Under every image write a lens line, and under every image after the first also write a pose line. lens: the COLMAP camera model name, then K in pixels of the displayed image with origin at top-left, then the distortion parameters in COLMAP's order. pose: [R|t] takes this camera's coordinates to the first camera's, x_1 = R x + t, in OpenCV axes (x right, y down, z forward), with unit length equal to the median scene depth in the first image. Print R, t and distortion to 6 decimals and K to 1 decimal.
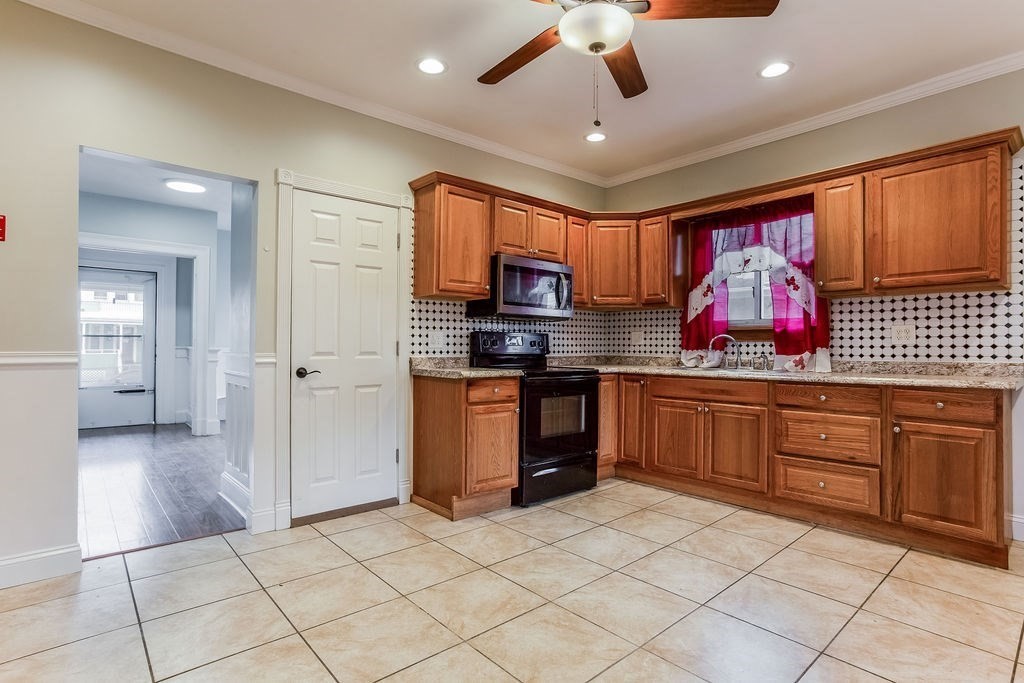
lens RADIAL K [[501.6, 0, 508.9], [0, 501.6, 350.0], [0, 0, 1]] dist [-0.059324, 0.036614]
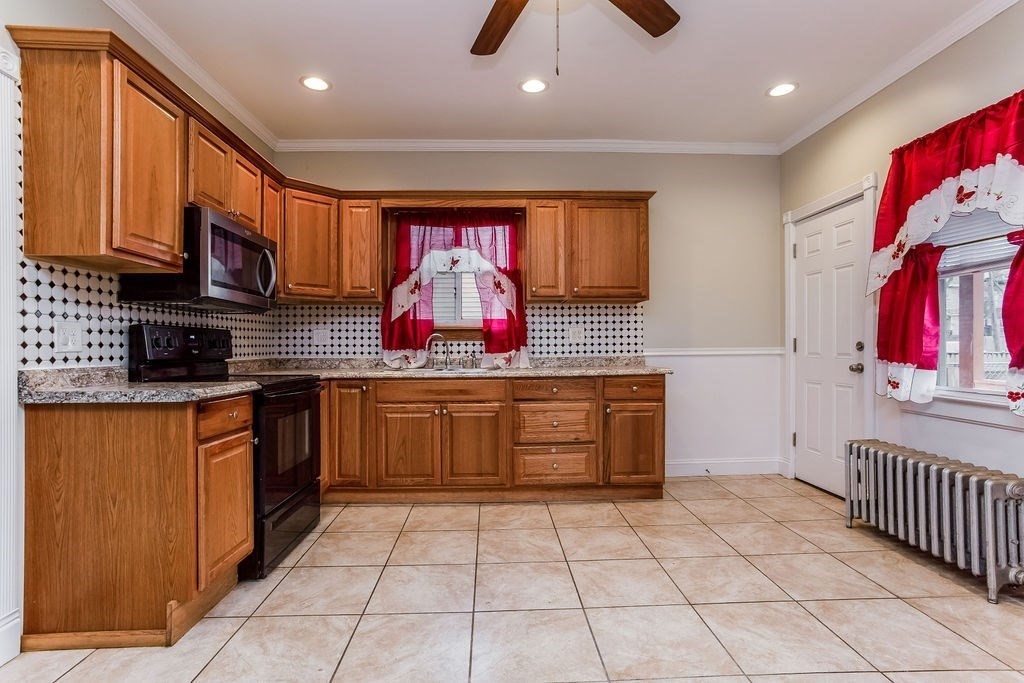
lens RADIAL K [[501.6, 0, 508.9], [0, 501.6, 350.0], [0, 0, 1]] dist [-0.059324, 0.036614]
pose [[0.634333, -0.013009, 0.772951, -0.266199], [0.013938, 0.999888, 0.005390, -0.002293], [-0.772934, 0.007354, 0.634443, 0.284490]]
